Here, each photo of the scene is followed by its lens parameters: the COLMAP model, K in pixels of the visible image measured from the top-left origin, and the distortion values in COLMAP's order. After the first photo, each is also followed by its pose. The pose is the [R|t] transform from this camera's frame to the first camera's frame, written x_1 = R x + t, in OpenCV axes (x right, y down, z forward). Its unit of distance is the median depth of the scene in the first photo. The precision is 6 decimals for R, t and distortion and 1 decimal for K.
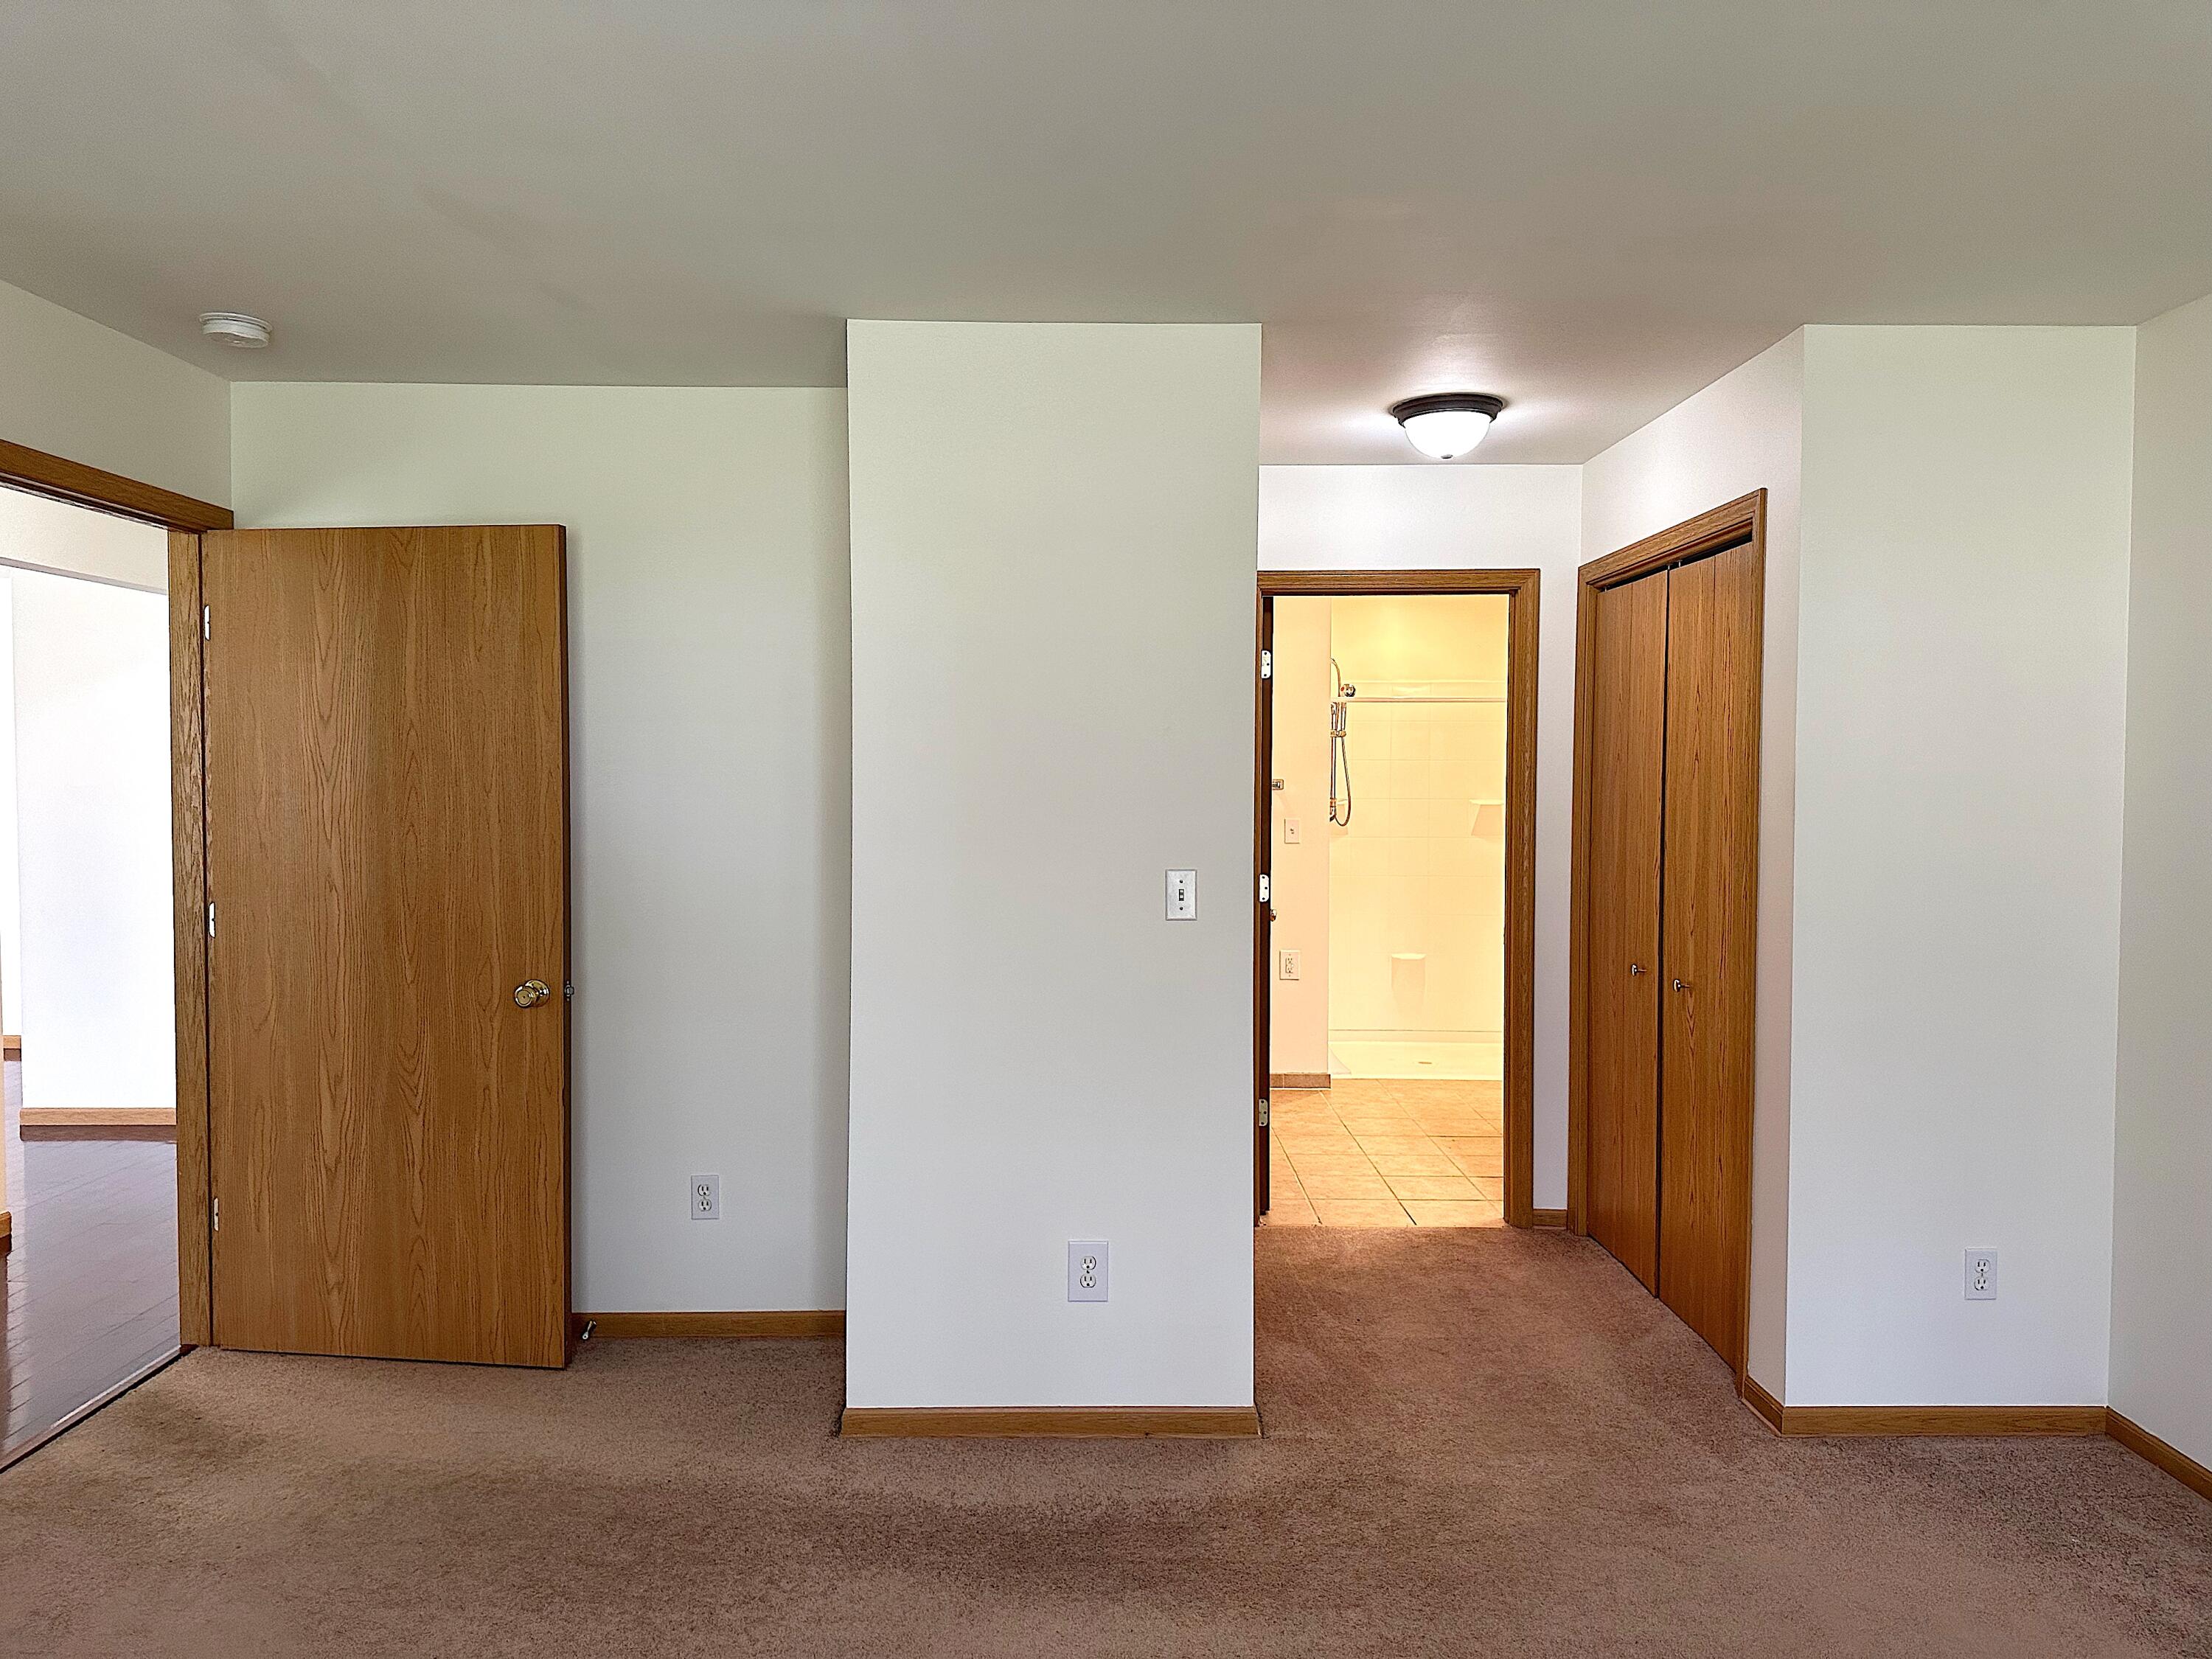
lens RADIAL K [[1548.6, 0, 1069.1], [0, 1548.6, 831.4], [0, 0, 1]] dist [0.069819, -0.108560]
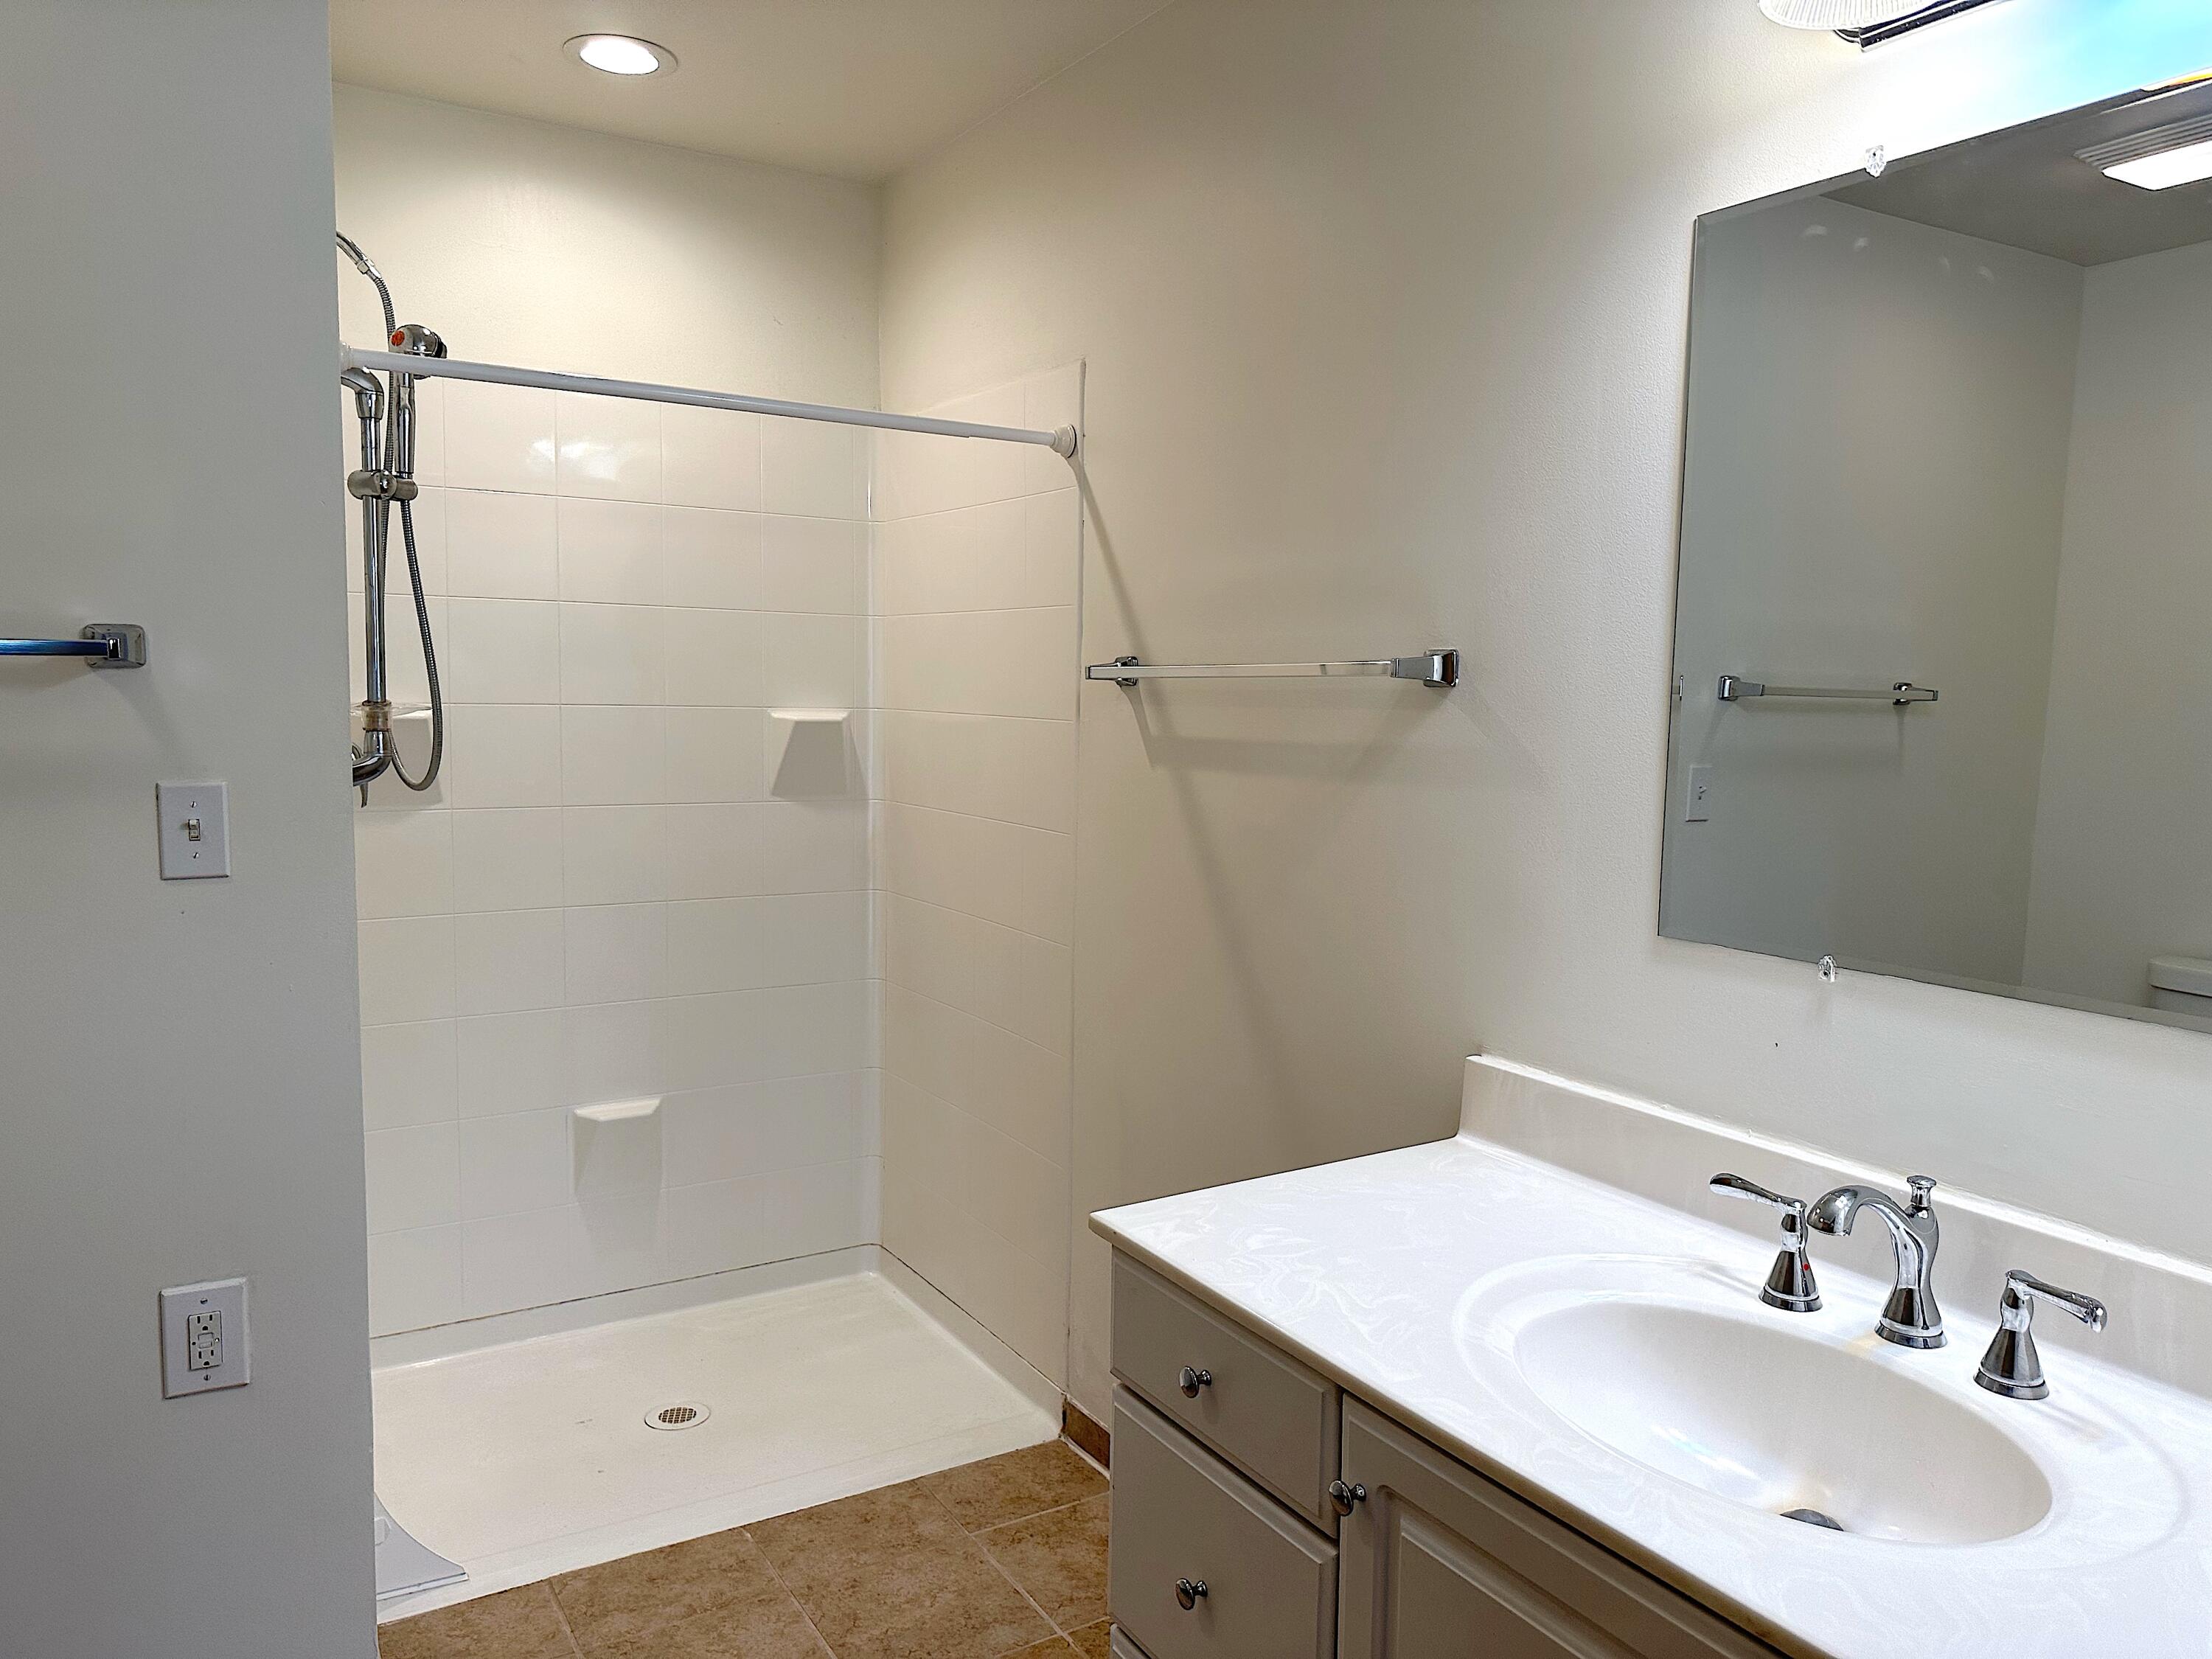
lens RADIAL K [[1548.6, 0, 1069.1], [0, 1548.6, 831.4], [0, 0, 1]] dist [0.069819, -0.108560]
pose [[0.853695, -0.036481, 0.519494, 0.125150], [0.001512, 0.997713, 0.067579, -0.016211], [-0.520771, -0.056906, 0.851797, 0.664173]]
